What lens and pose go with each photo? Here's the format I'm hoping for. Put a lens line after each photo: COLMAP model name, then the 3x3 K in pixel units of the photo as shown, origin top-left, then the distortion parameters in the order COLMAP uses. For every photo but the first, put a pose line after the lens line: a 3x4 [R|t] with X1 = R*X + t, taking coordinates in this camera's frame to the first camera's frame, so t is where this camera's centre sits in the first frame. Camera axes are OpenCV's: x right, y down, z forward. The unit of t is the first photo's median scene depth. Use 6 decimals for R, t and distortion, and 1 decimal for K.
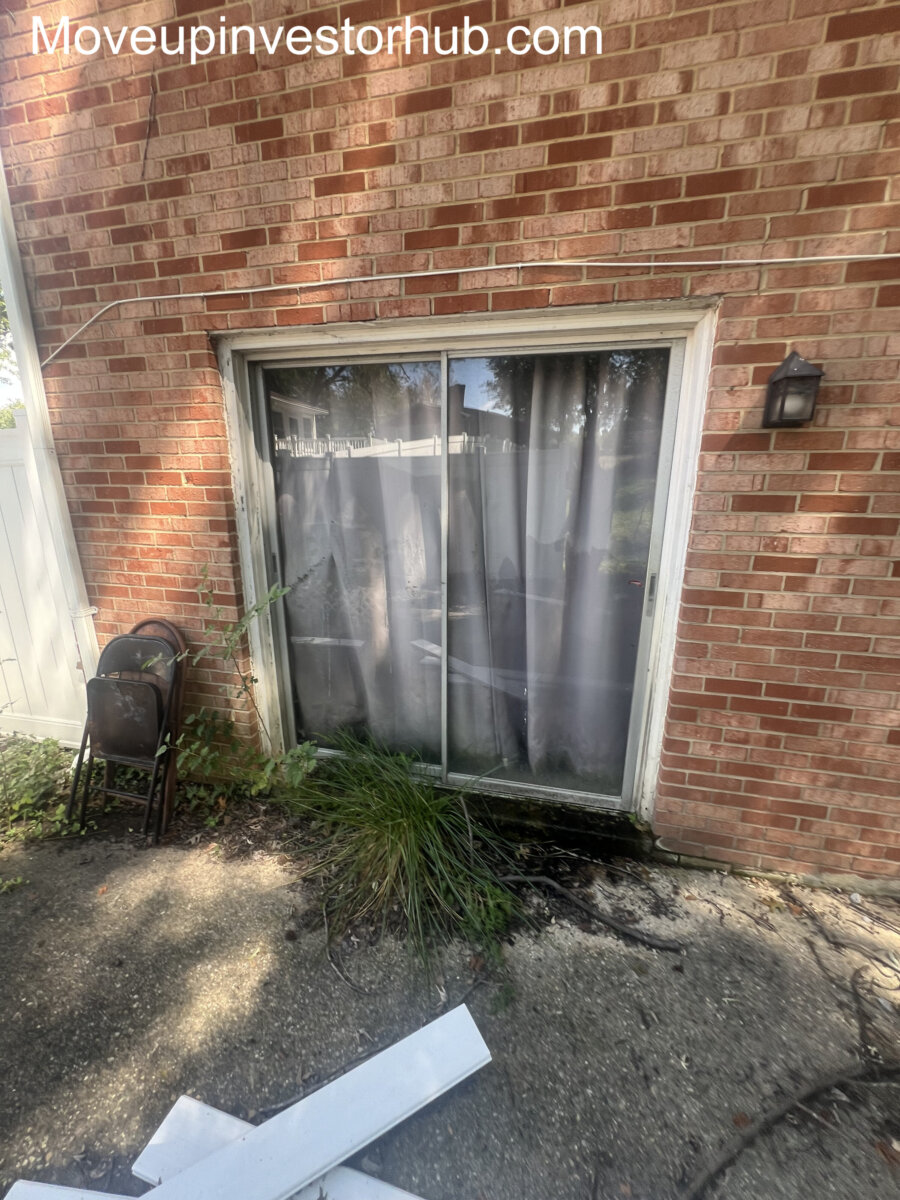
lens RADIAL K [[479.9, 0, 450.2], [0, 479.9, 599.5], [0, 0, 1]] dist [-0.001308, 0.000253]
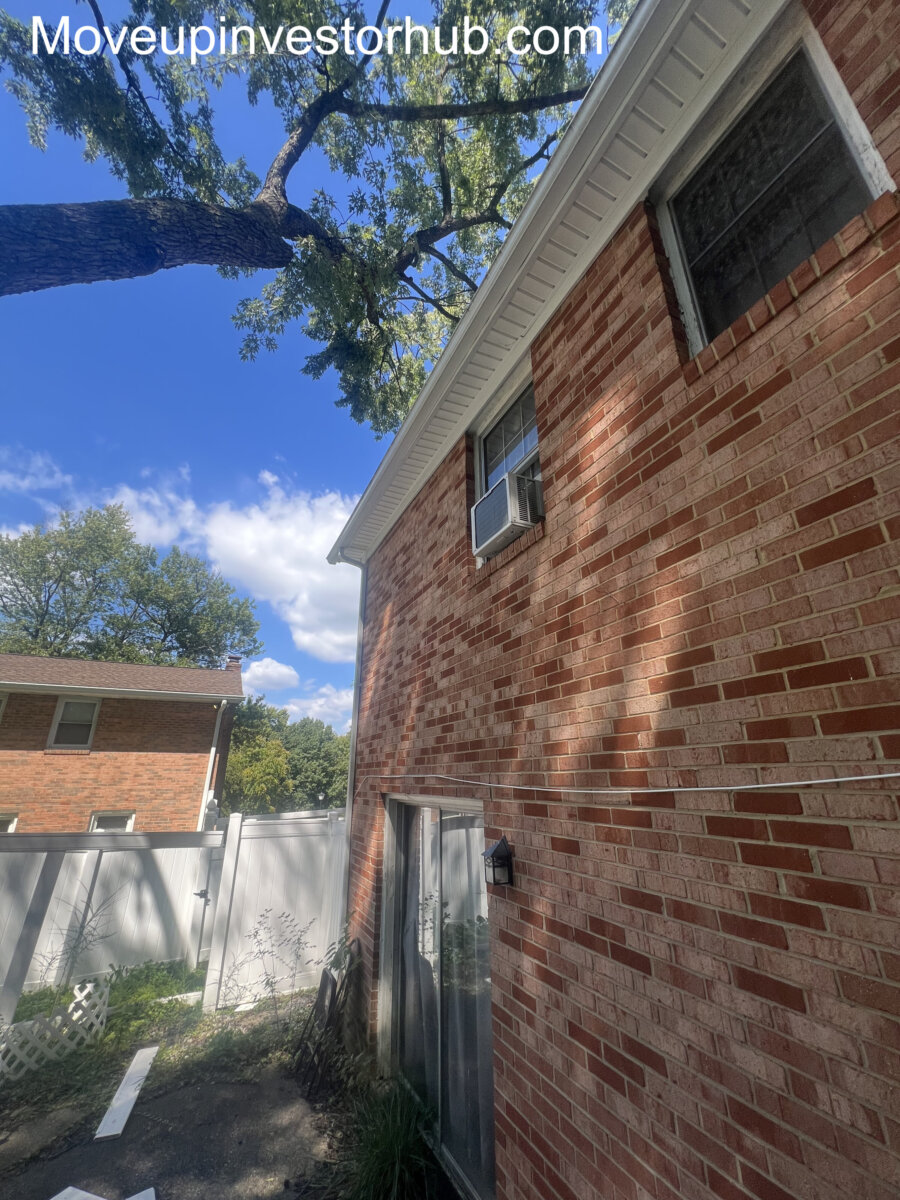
lens RADIAL K [[479.9, 0, 448.1], [0, 479.9, 602.4], [0, 0, 1]] dist [-0.001308, 0.000253]
pose [[0.635269, -0.275940, -0.721312, 1.792251], [-0.187569, 0.850896, -0.490707, -0.308616], [0.749167, 0.447027, 0.488790, -0.298715]]
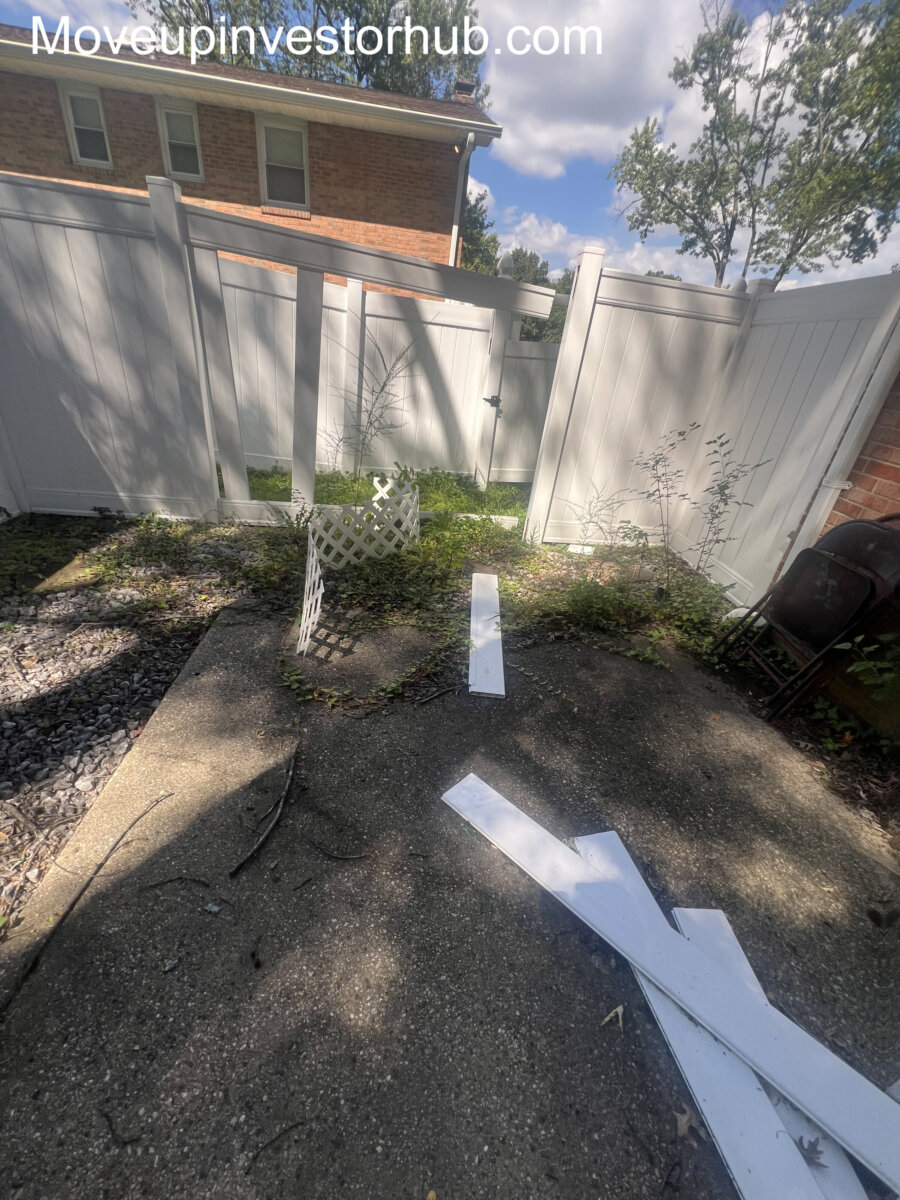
lens RADIAL K [[479.9, 0, 448.9], [0, 479.9, 597.6], [0, 0, 1]] dist [-0.001308, 0.000253]
pose [[0.310714, 0.487555, -0.815933, -0.156613], [-0.342399, 0.858204, 0.382425, 0.166736], [0.886690, 0.160550, 0.433595, -0.094214]]
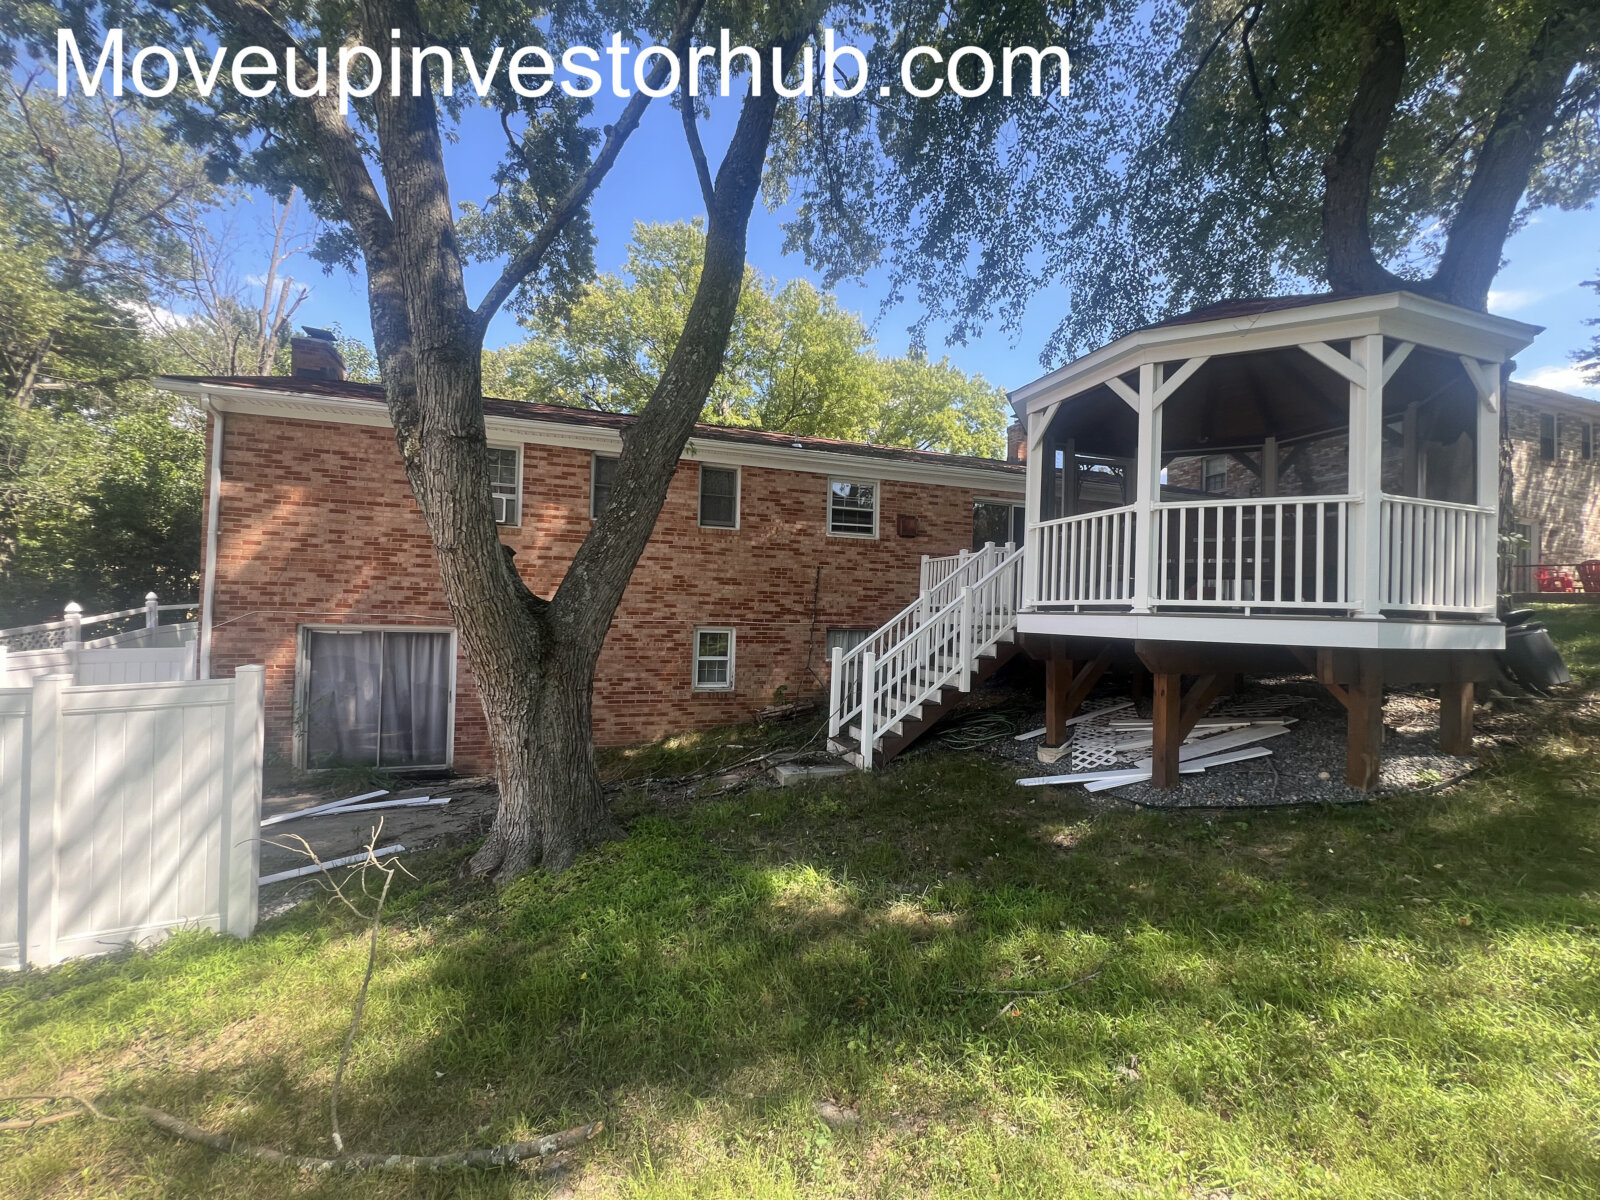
lens RADIAL K [[639.8, 0, 797.0], [0, 639.8, 604.5], [0, 0, 1]] dist [-0.001308, 0.000253]
pose [[0.840721, 0.025909, 0.540849, 0.001913], [0.109638, 0.970019, -0.216894, 0.724333], [-0.530253, 0.241645, 0.812674, -4.973199]]
